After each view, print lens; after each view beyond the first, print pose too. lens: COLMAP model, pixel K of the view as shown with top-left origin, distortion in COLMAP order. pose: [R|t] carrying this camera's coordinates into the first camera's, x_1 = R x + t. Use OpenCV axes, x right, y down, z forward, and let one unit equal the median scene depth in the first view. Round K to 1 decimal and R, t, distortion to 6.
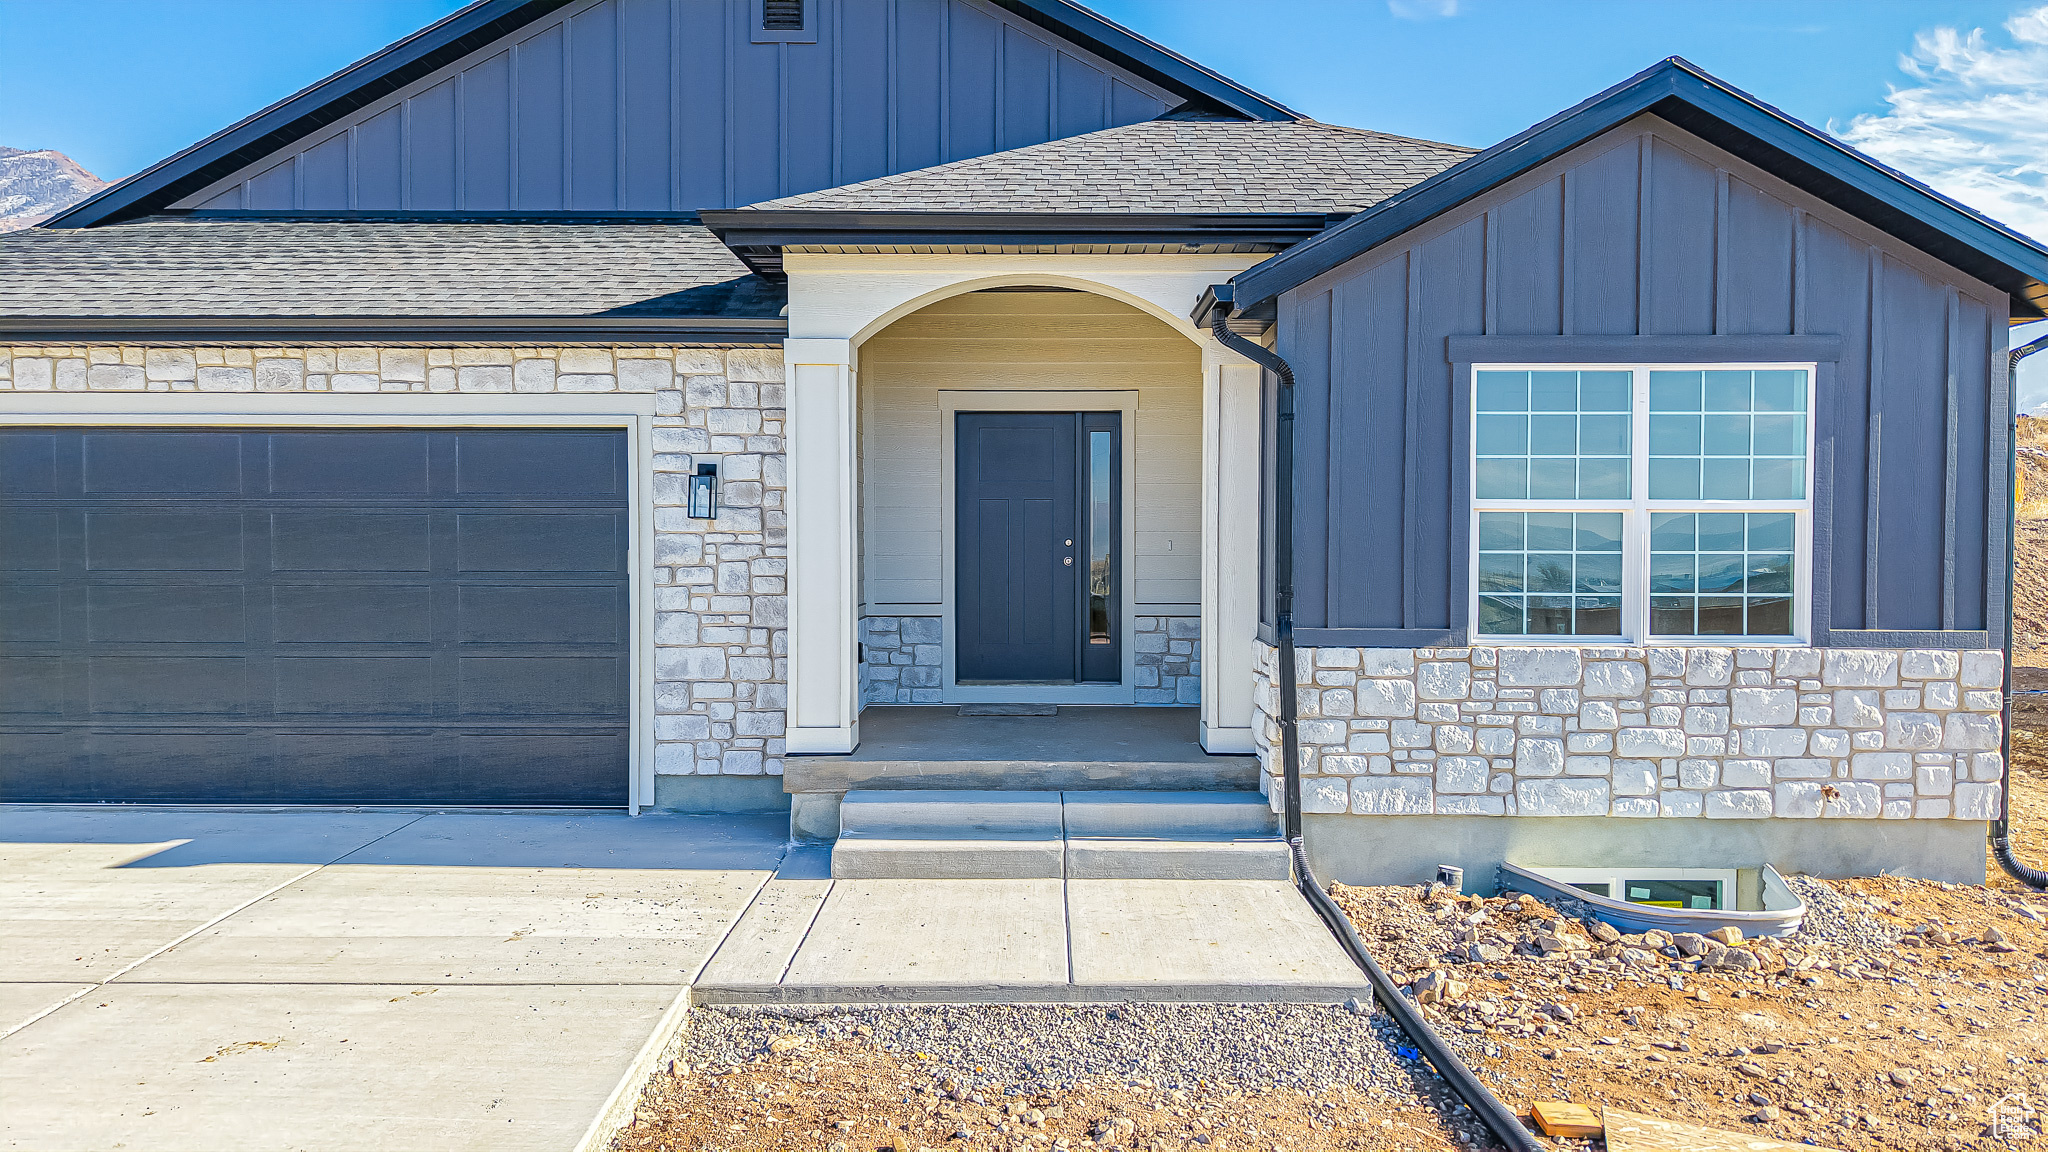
lens RADIAL K [[1363.7, 0, 1032.8], [0, 1363.7, 569.7], [0, 0, 1]] dist [0.033837, -0.041938]
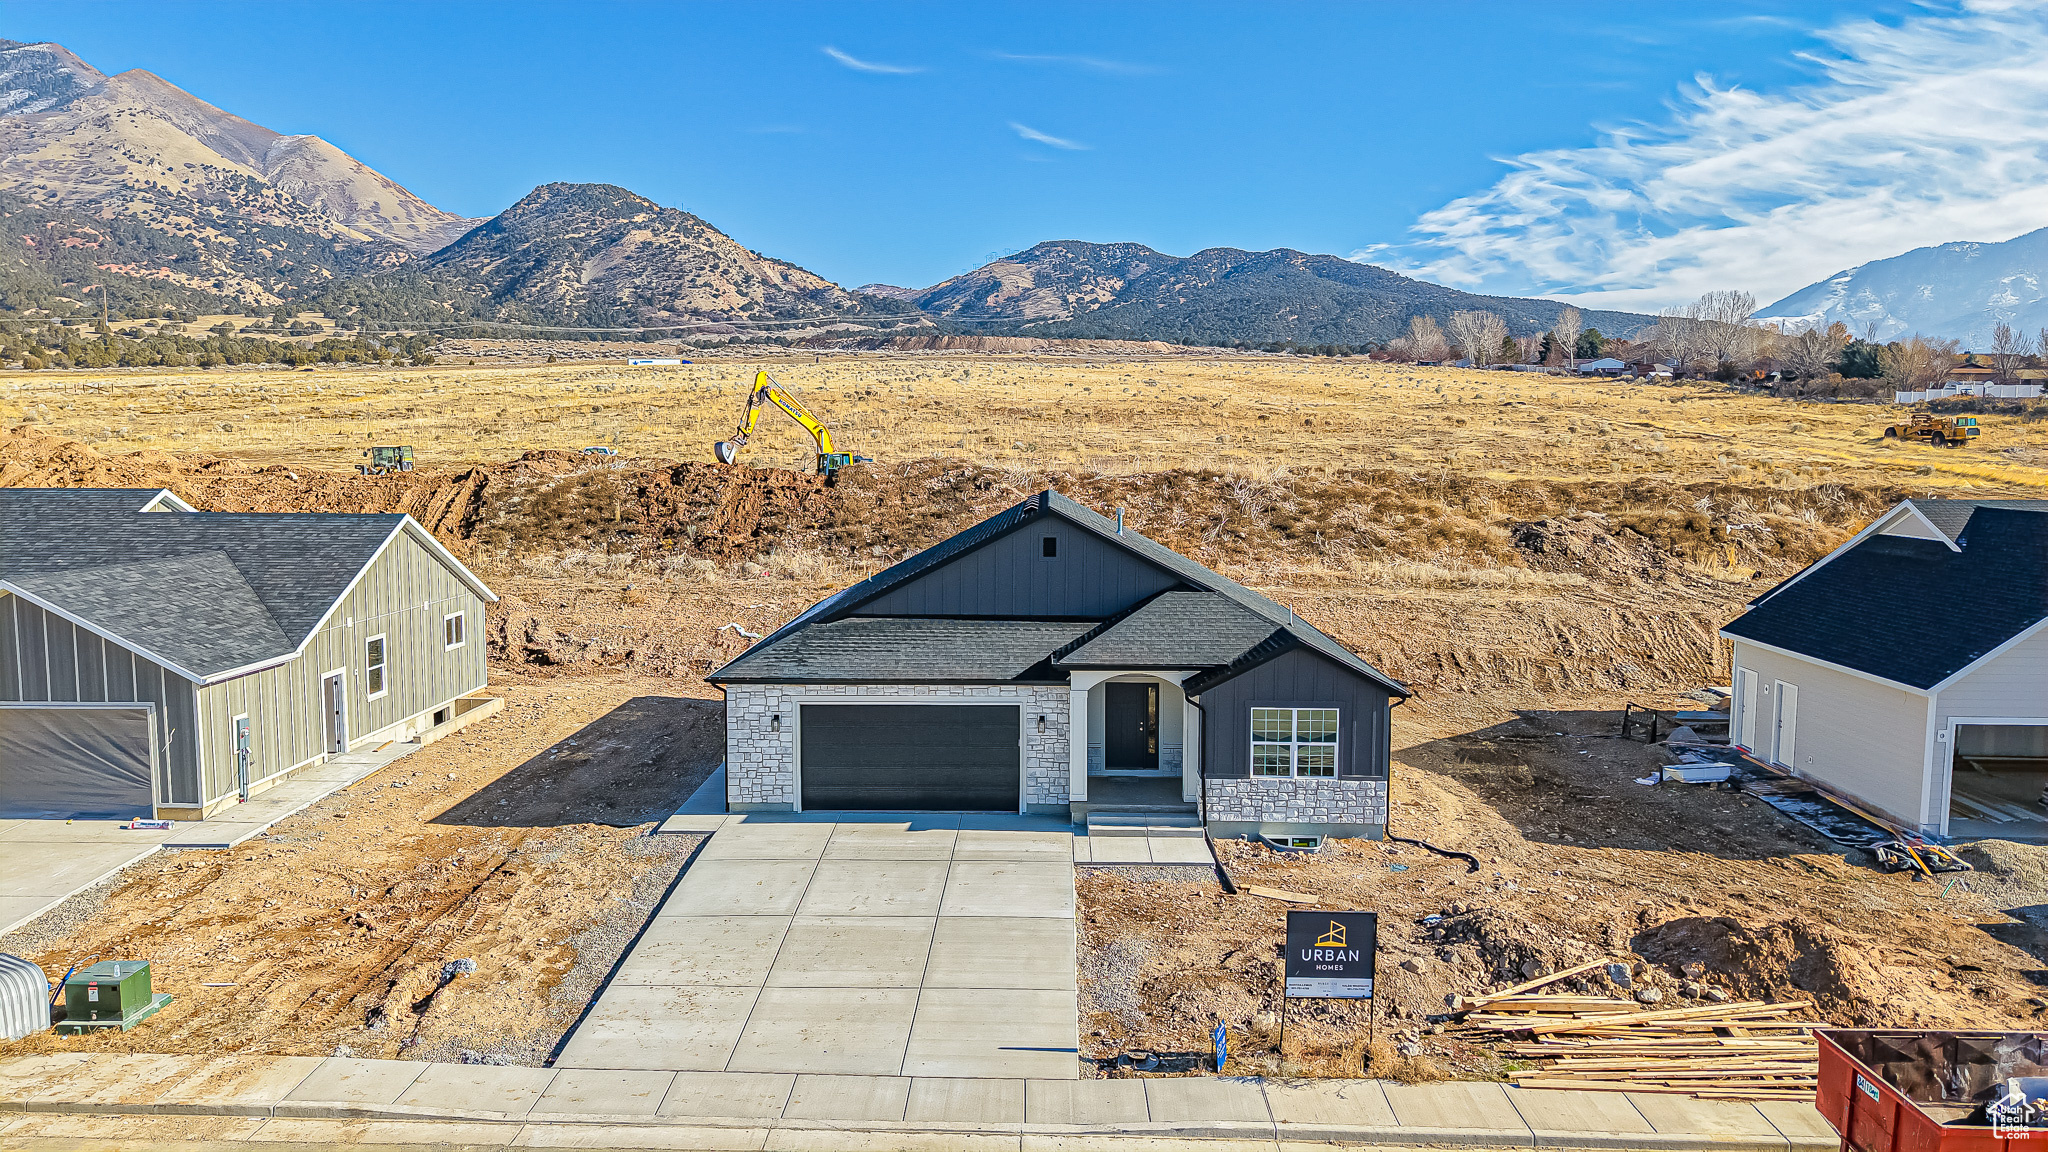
lens RADIAL K [[1363.7, 0, 1018.4], [0, 1363.7, 548.2], [0, 0, 1]] dist [0.033837, -0.041938]
pose [[0.999783, 0.001470, -0.020759, -0.263076], [-0.000299, 0.998412, 0.056324, -0.817070], [0.020808, -0.056306, 0.998197, -2.856708]]
